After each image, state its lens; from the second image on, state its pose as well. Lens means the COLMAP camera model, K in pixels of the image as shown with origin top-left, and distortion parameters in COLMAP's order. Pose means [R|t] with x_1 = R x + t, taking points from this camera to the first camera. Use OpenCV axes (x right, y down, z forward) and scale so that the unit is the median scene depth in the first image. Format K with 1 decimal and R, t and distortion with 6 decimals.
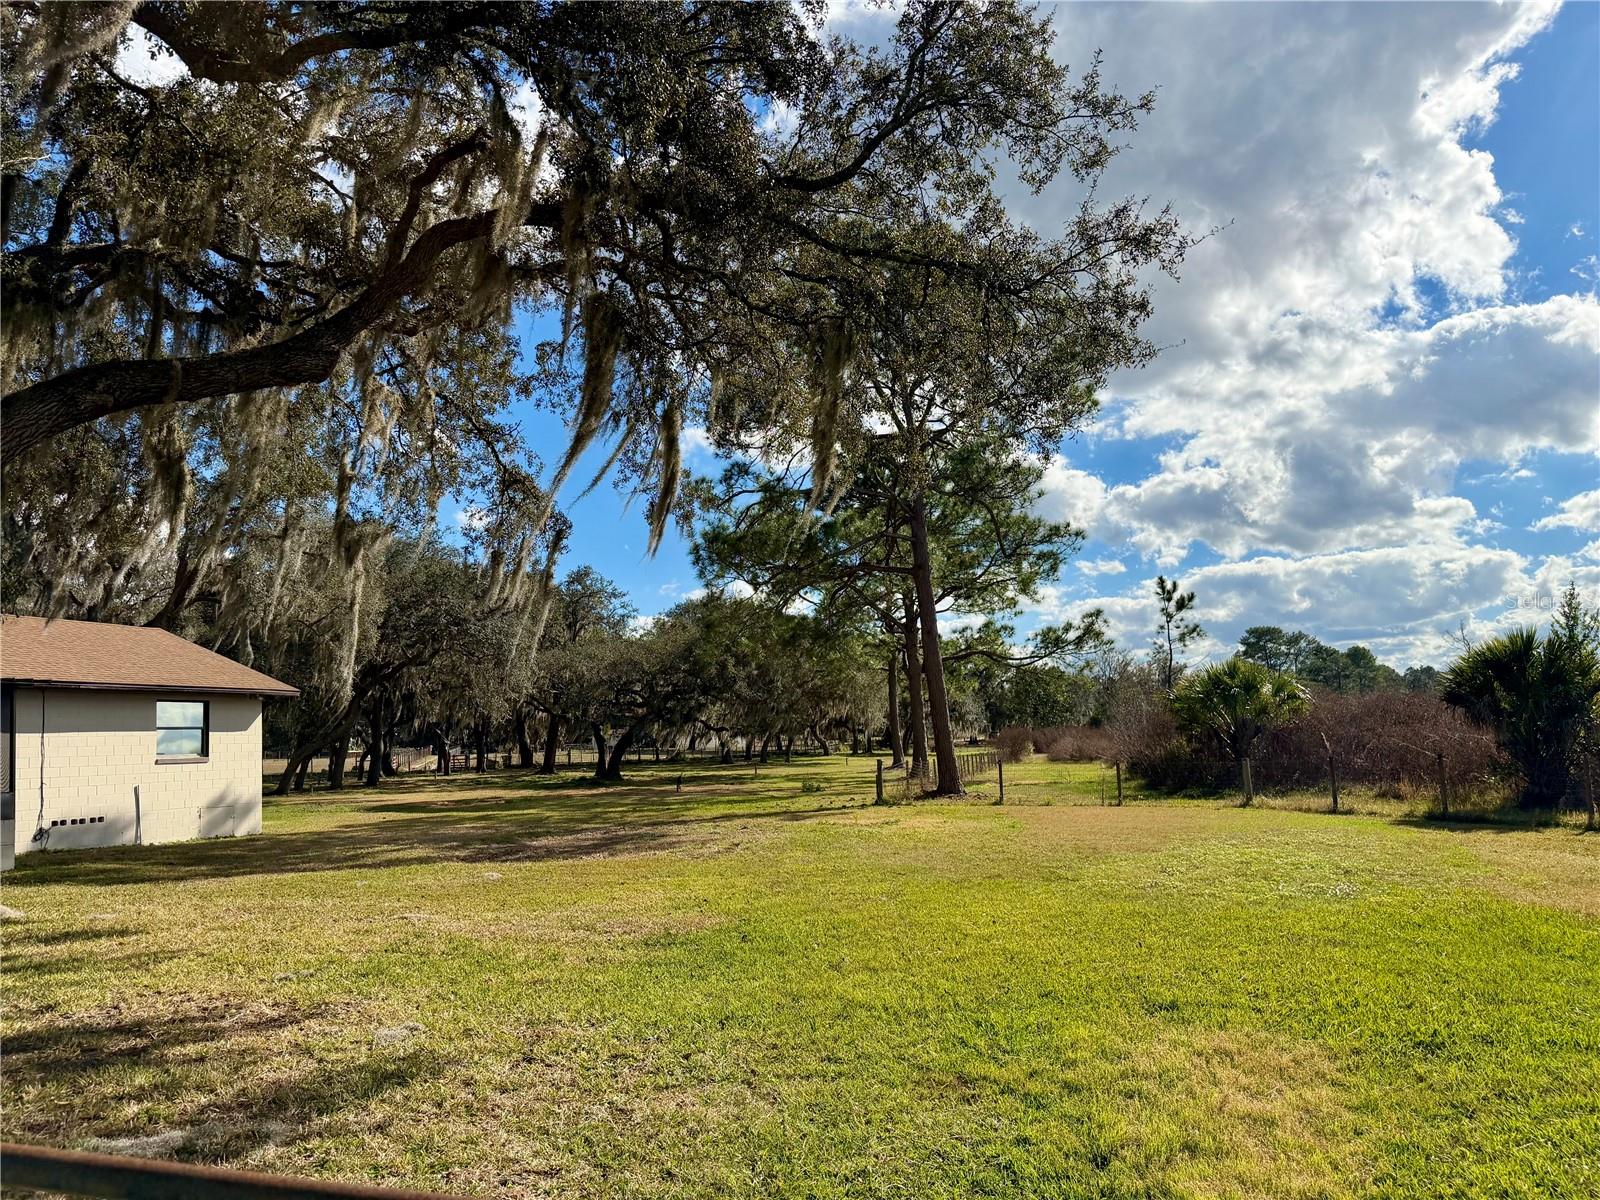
lens RADIAL K [[1115.0, 0, 799.0], [0, 1115.0, 599.7], [0, 0, 1]] dist [-0.001941, -0.001490]
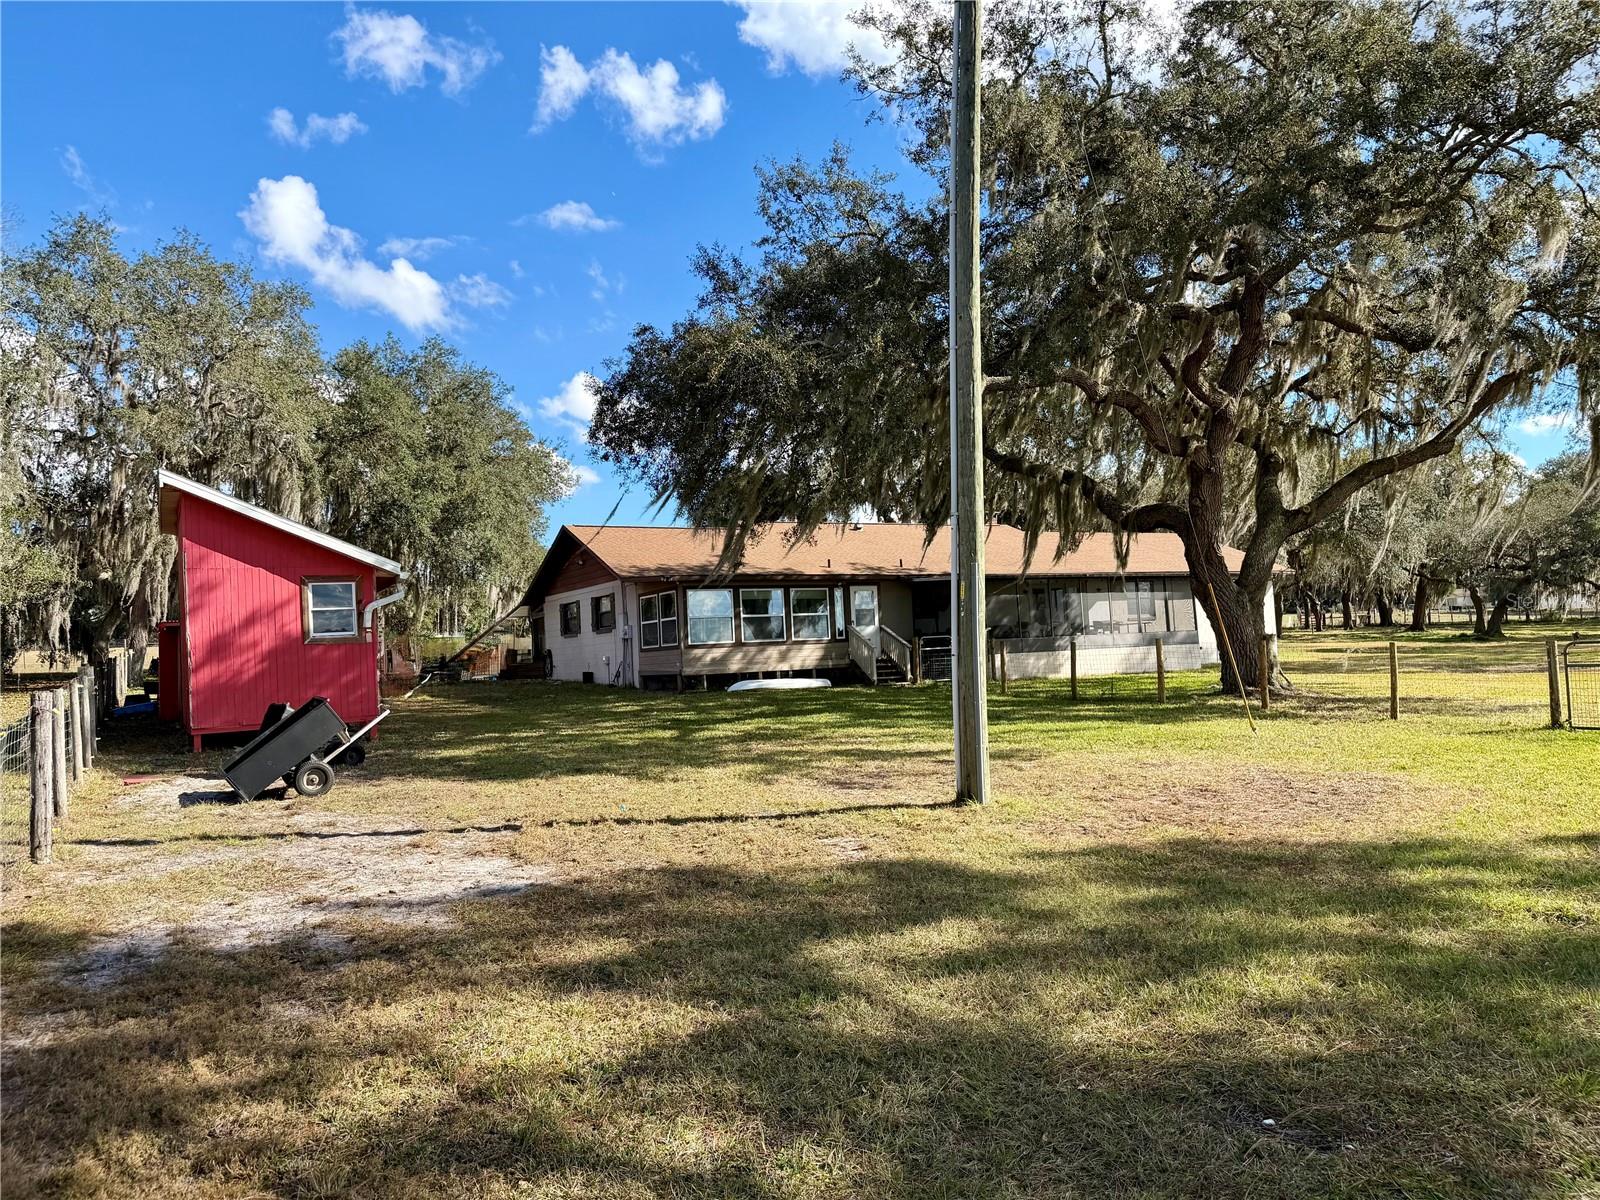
lens RADIAL K [[1115.0, 0, 797.7], [0, 1115.0, 612.5], [0, 0, 1]] dist [-0.001941, -0.001490]
pose [[0.772045, 0.002857, -0.635561, 0.001499], [0.083818, 0.990798, 0.106271, -0.036054], [0.630017, -0.135317, 0.764701, -0.264747]]
